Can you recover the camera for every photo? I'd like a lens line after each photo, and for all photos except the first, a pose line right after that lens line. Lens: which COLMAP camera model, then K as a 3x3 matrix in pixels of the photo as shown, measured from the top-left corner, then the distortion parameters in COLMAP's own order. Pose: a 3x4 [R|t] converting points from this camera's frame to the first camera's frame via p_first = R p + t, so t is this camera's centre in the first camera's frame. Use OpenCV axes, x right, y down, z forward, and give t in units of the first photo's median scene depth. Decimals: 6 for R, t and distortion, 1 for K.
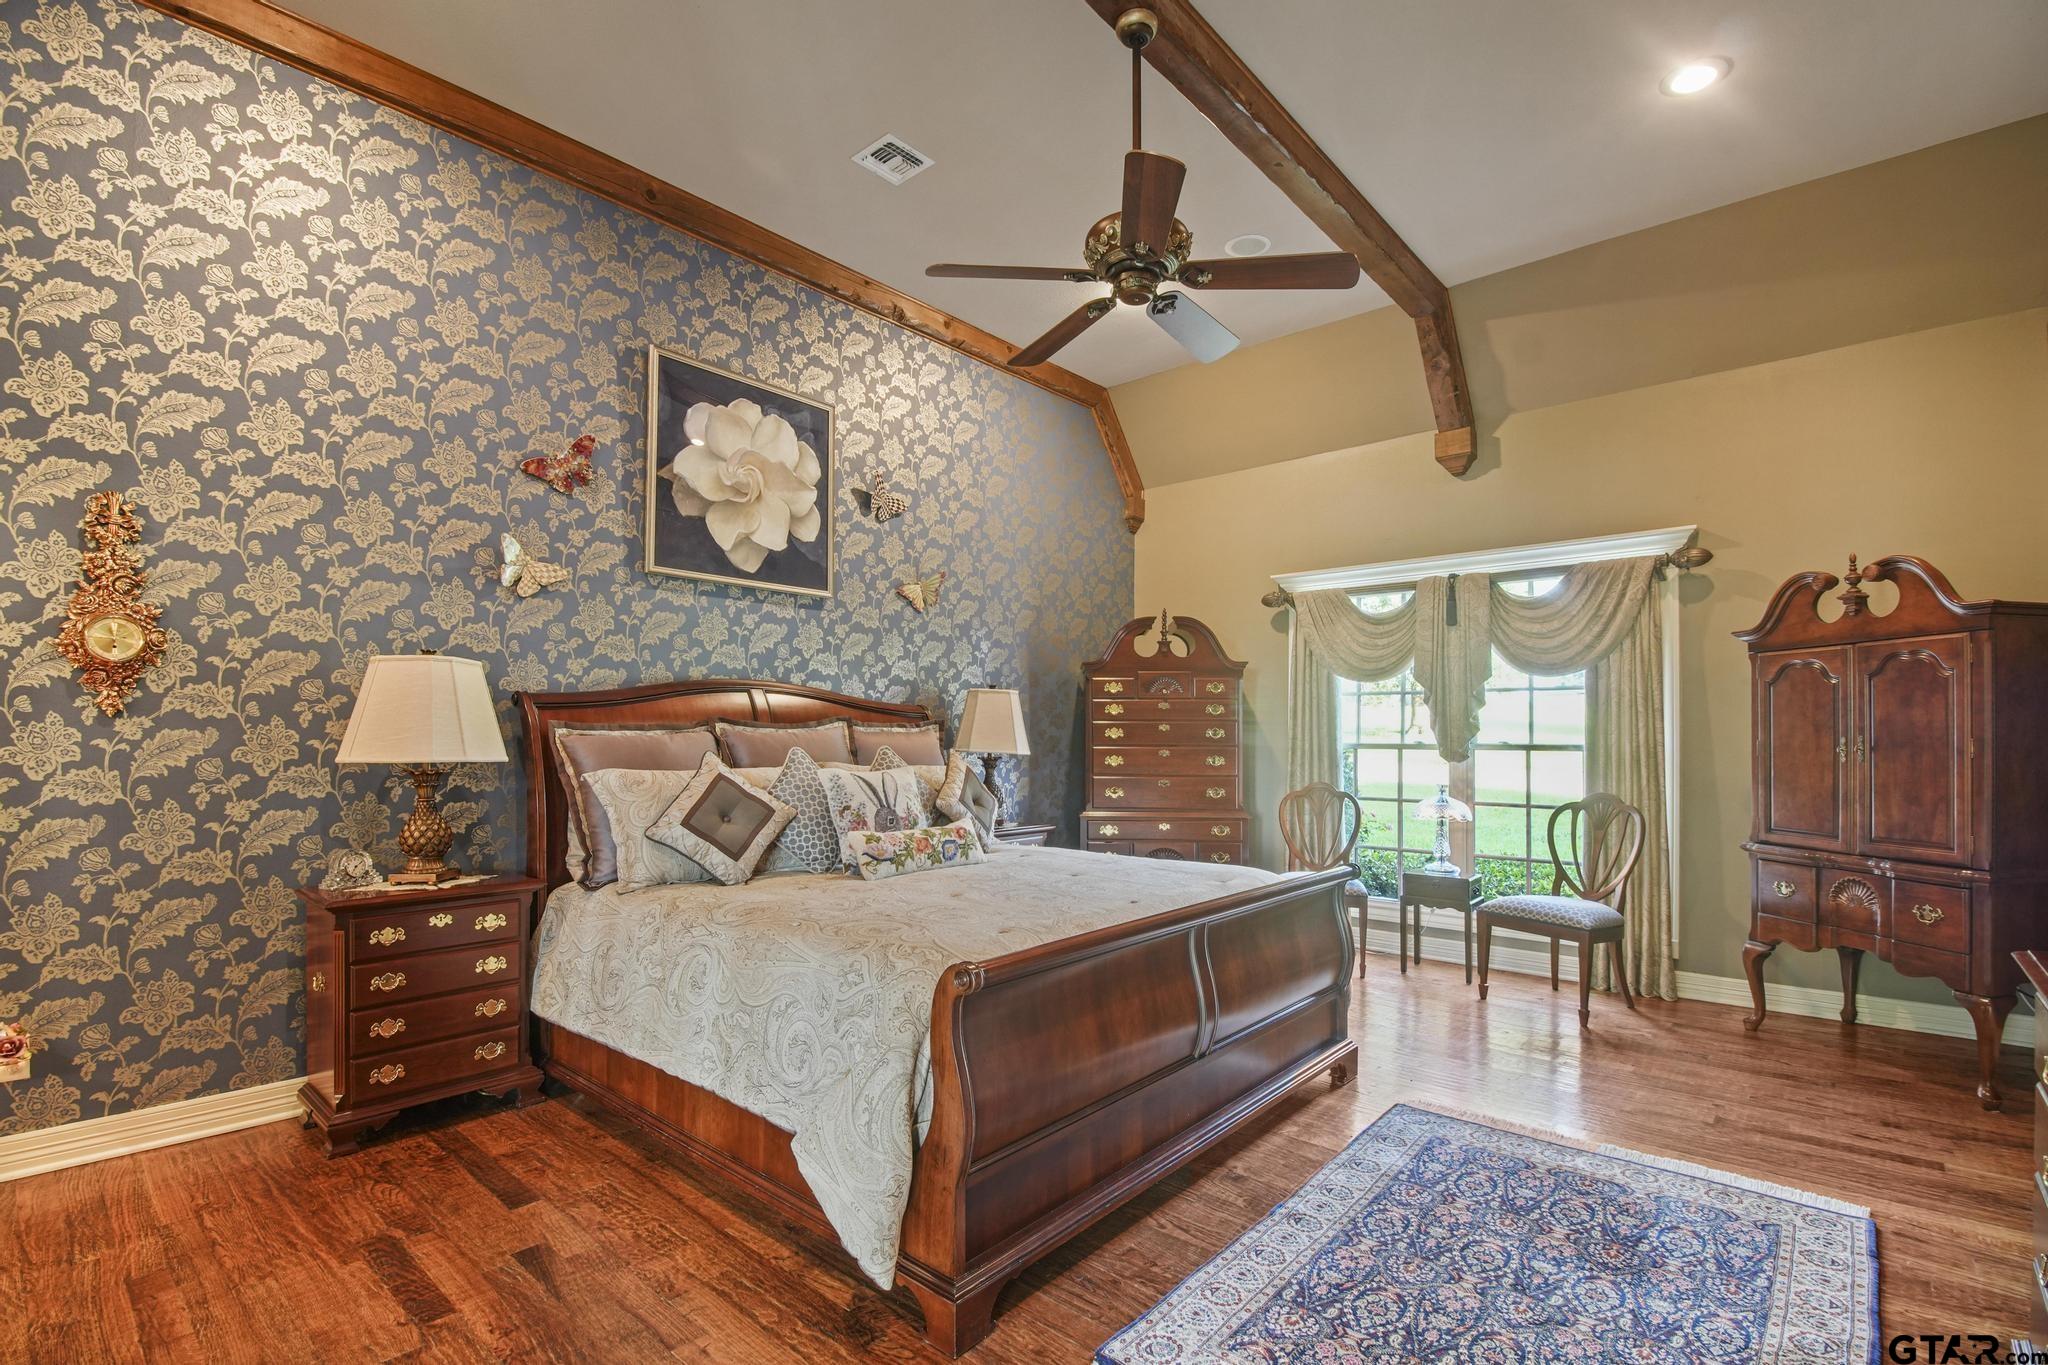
lens RADIAL K [[920.2, 0, 1058.6], [0, 920.2, 731.3], [0, 0, 1]] dist [-0.014921, -0.001294]
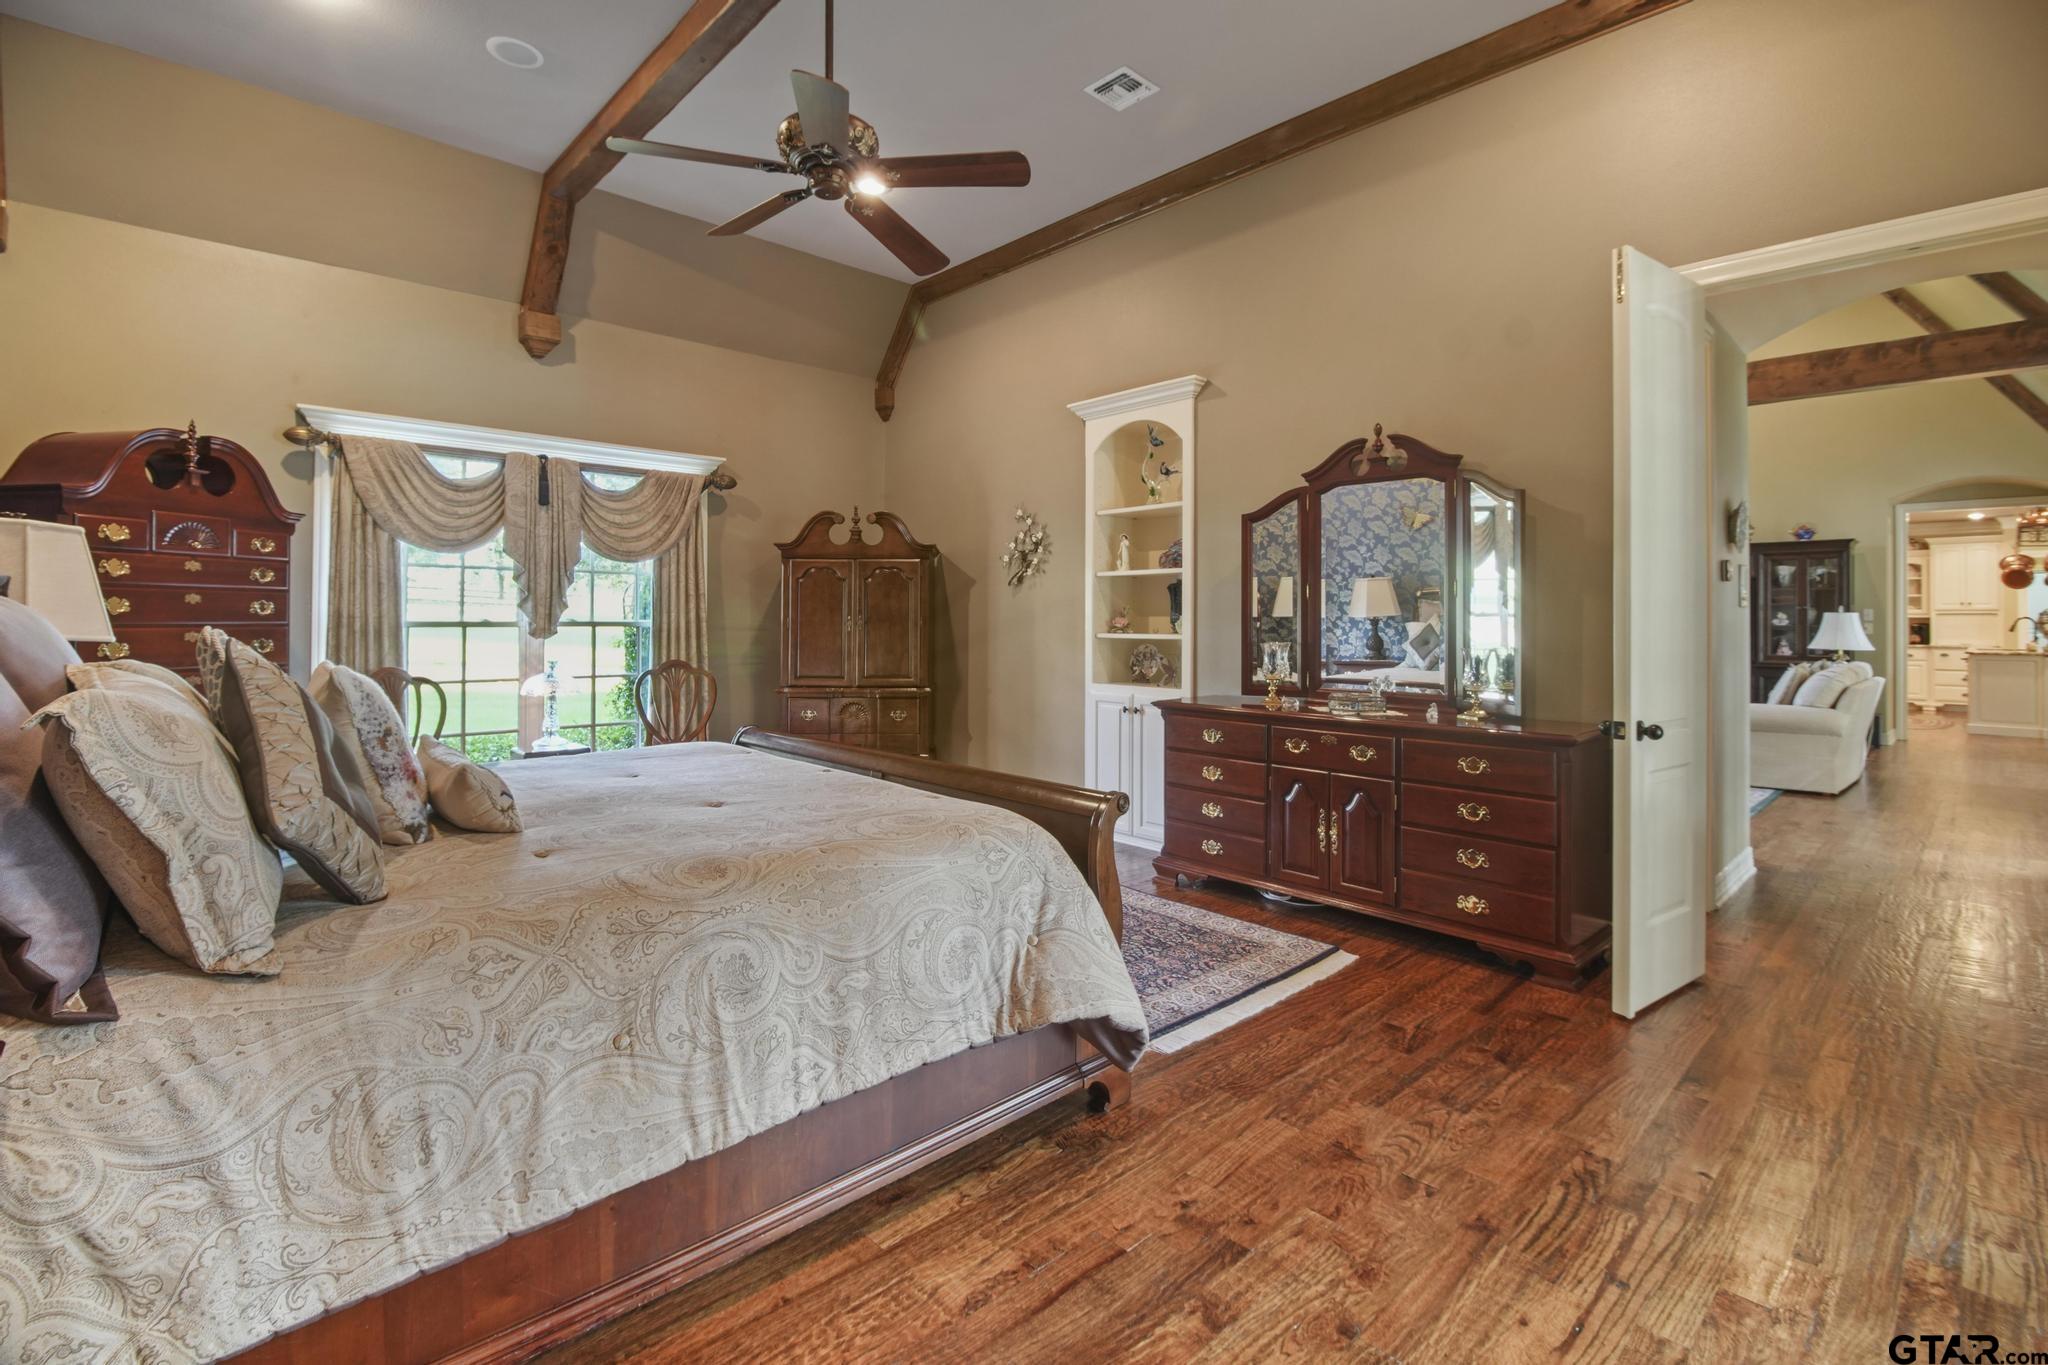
lens RADIAL K [[920.2, 0, 986.2], [0, 920.2, 615.7], [0, 0, 1]] dist [-0.014921, -0.001294]
pose [[0.134420, -0.000426, 0.990924, -0.521557], [-0.010779, 0.999940, 0.001892, 0.000272], [-0.990866, -0.010935, 0.134408, 0.378016]]
